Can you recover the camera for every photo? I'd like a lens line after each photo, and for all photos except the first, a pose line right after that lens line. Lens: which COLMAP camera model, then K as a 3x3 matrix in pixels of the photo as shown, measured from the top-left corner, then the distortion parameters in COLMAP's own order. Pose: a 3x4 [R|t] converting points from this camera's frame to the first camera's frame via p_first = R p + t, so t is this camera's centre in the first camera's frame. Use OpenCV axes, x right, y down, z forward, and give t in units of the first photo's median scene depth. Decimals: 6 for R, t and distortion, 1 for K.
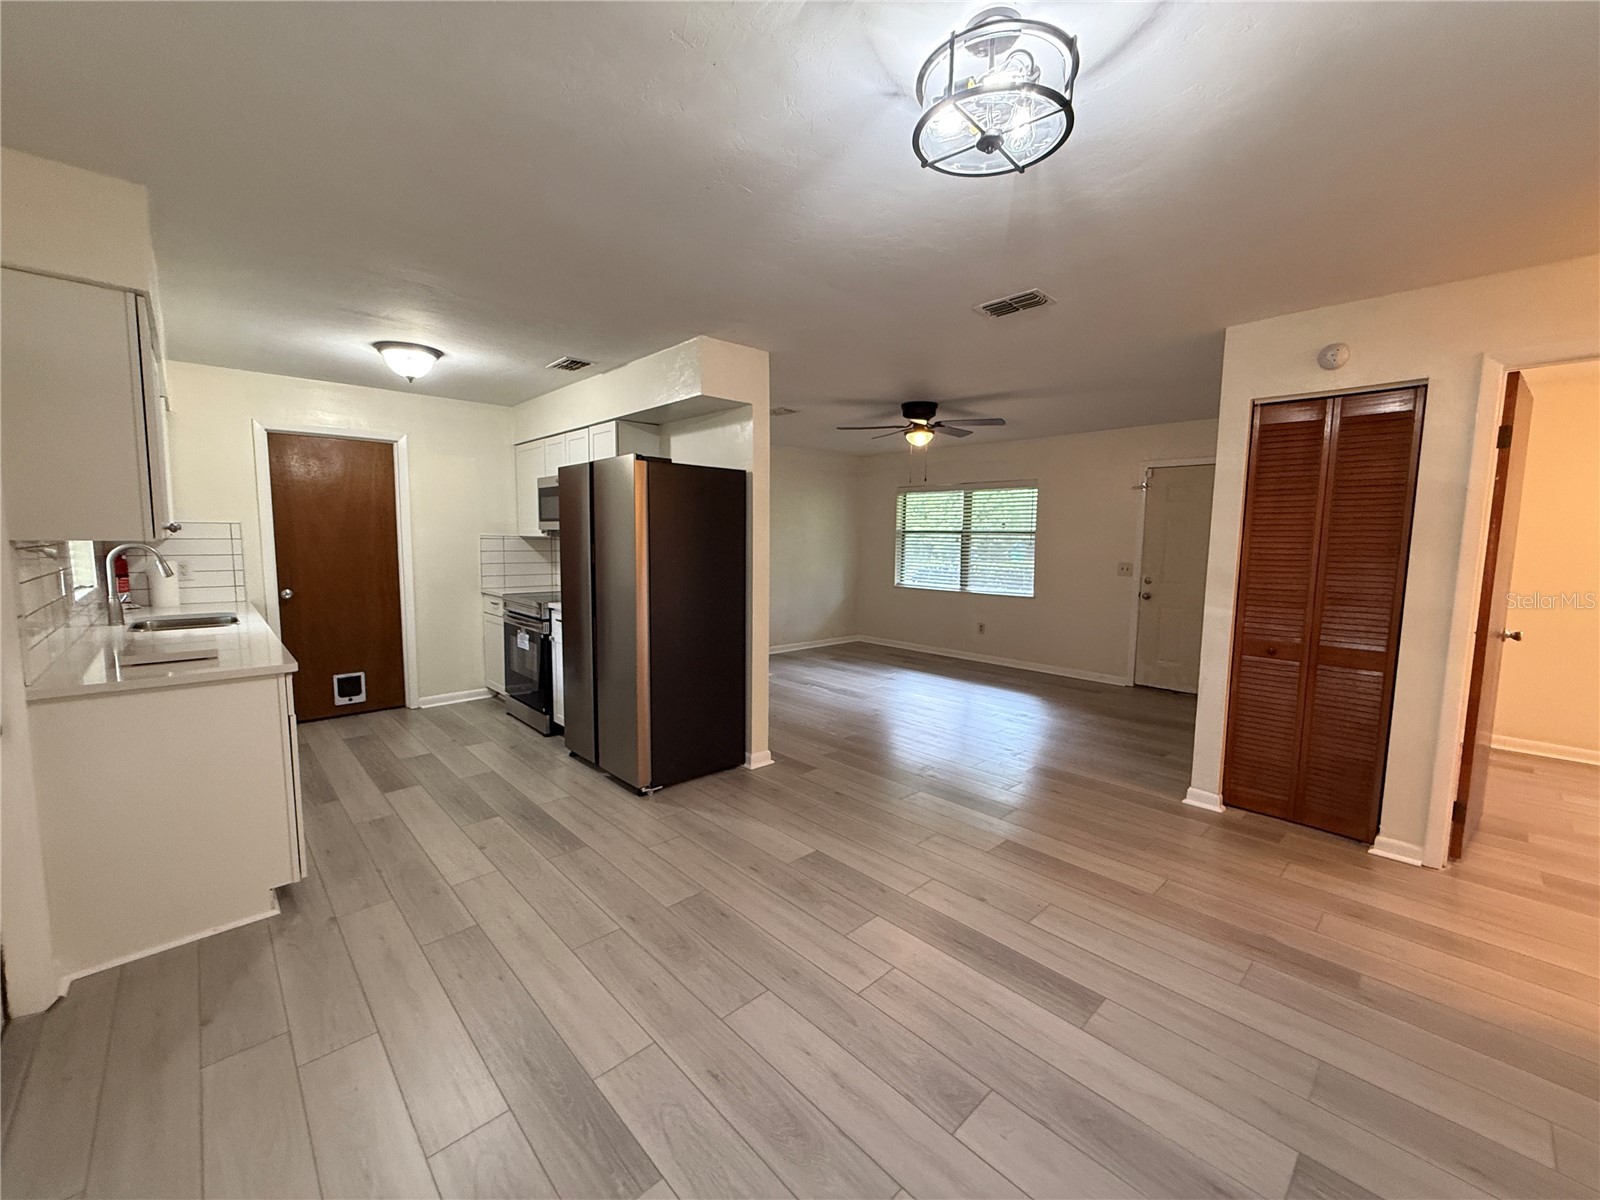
lens RADIAL K [[641.8, 0, 796.5], [0, 641.8, 607.3], [0, 0, 1]] dist [-0.000860, 0.000259]
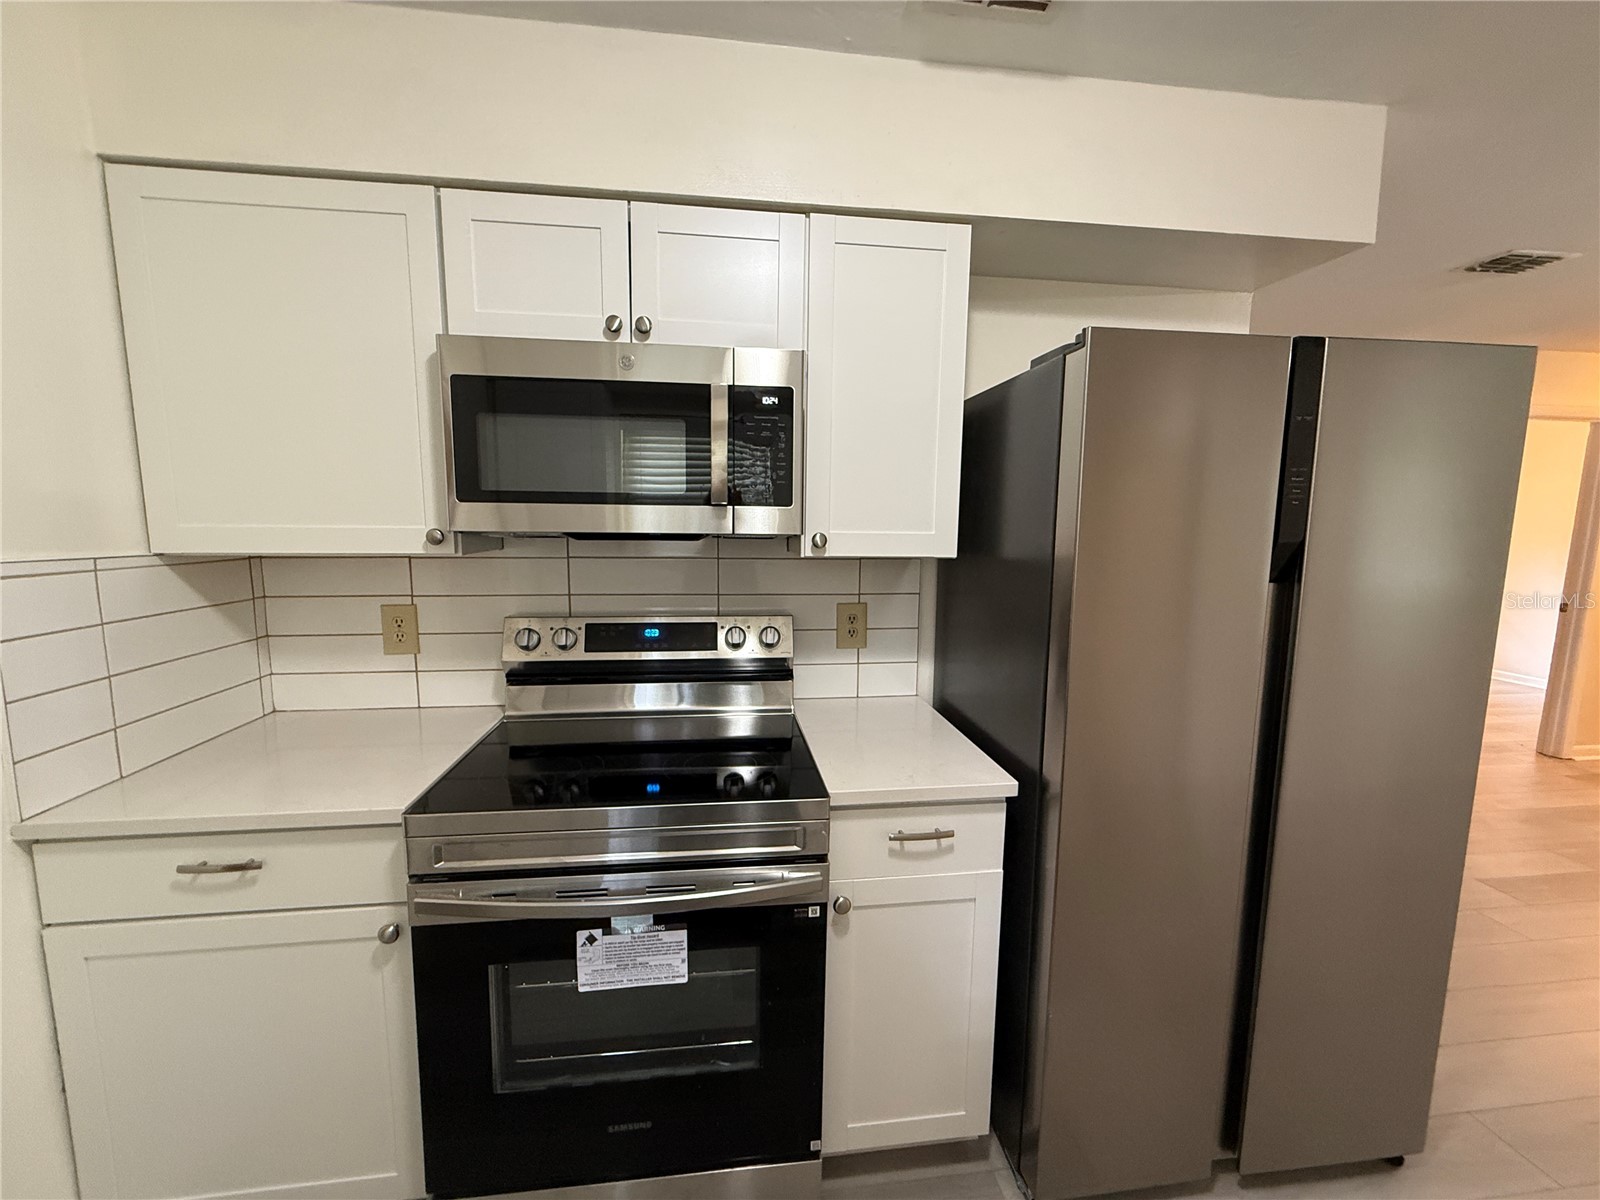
lens RADIAL K [[641.8, 0, 796.5], [0, 641.8, 607.3], [0, 0, 1]] dist [-0.000860, 0.000259]
pose [[0.585475, -0.107787, 0.803493, -0.496992], [0.080744, 0.993947, 0.074501, -0.090618], [-0.806660, 0.021258, 0.590634, 0.676635]]
